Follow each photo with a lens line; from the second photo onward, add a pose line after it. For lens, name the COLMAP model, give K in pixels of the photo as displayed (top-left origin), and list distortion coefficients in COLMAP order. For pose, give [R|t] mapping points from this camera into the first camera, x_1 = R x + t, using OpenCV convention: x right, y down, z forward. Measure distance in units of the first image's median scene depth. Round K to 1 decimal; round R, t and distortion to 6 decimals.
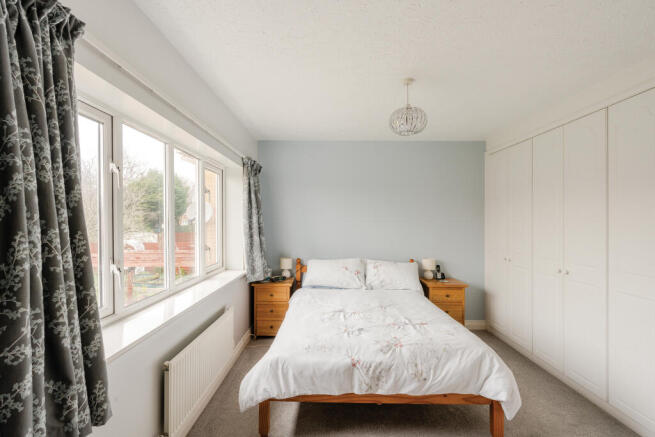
lens RADIAL K [[313.3, 0, 327.6], [0, 313.3, 221.6], [0, 0, 1]] dist [-0.000765, 0.000083]
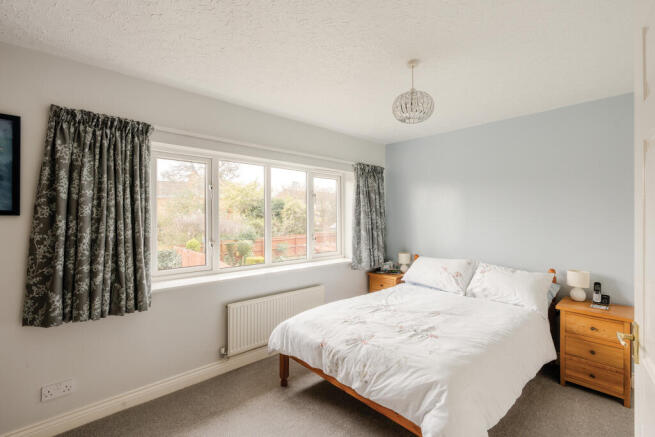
lens RADIAL K [[301.5, 0, 329.2], [0, 301.5, 215.9], [0, 0, 1]] dist [-0.001458, -0.000270]
pose [[0.683469, -0.006239, -0.729953, 0.821085], [0.000103, 0.999964, -0.008450, 0.002308], [0.729980, 0.005700, 0.683445, 0.256208]]
